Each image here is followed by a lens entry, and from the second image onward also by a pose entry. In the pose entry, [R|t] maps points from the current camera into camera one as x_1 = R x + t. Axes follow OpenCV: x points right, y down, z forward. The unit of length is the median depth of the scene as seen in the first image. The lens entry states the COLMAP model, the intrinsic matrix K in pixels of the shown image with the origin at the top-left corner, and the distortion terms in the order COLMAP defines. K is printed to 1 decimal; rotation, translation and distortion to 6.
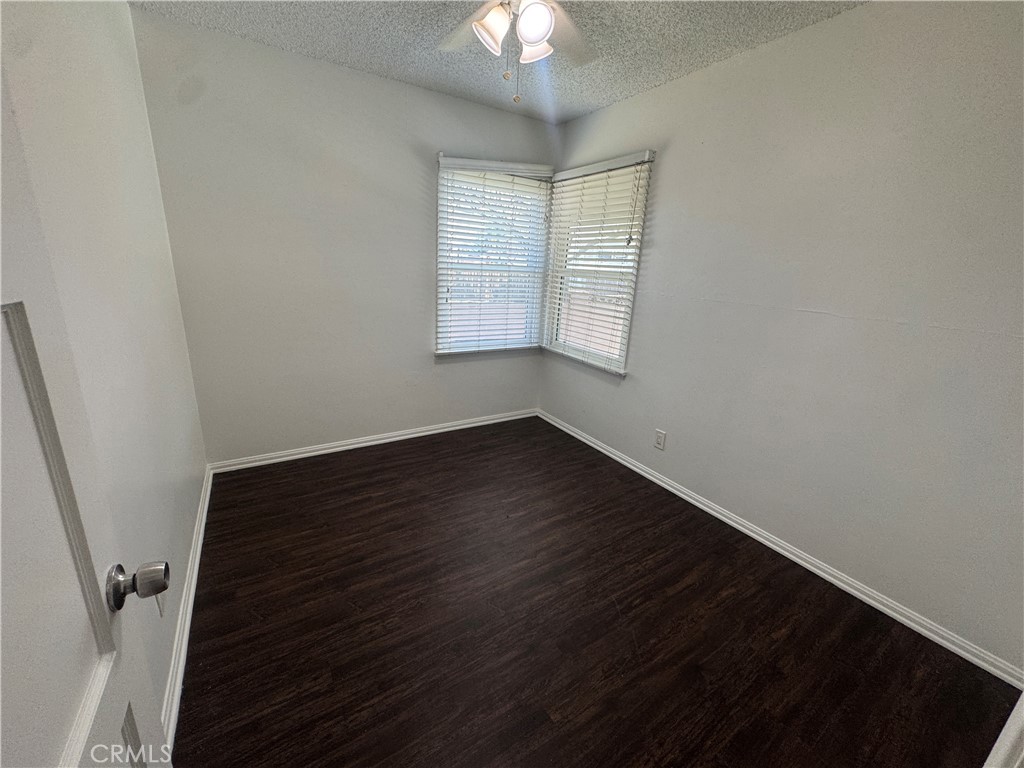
lens RADIAL K [[408.3, 0, 517.2], [0, 408.3, 379.6], [0, 0, 1]] dist [-0.004387, 0.001445]
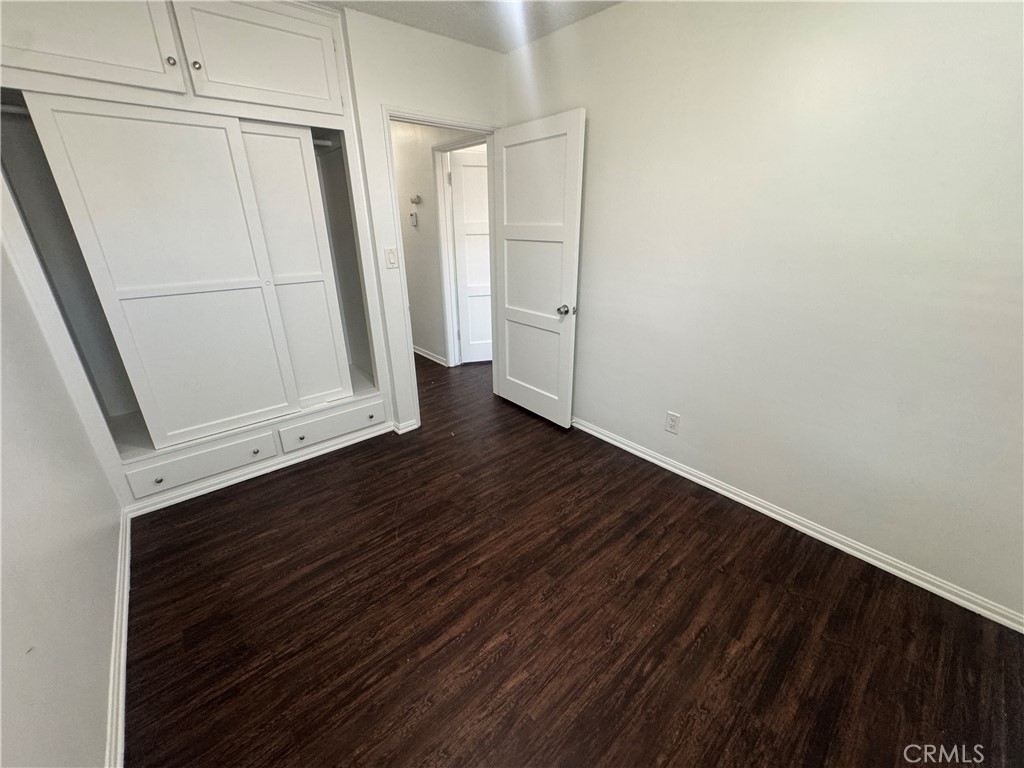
lens RADIAL K [[408.3, 0, 517.8], [0, 408.3, 381.5], [0, 0, 1]] dist [-0.004387, 0.001445]
pose [[-0.987346, 0.015685, -0.157800, 0.070421], [-0.082373, 0.799582, 0.594881, -0.435348], [0.135505, 0.600352, -0.788172, 1.453167]]
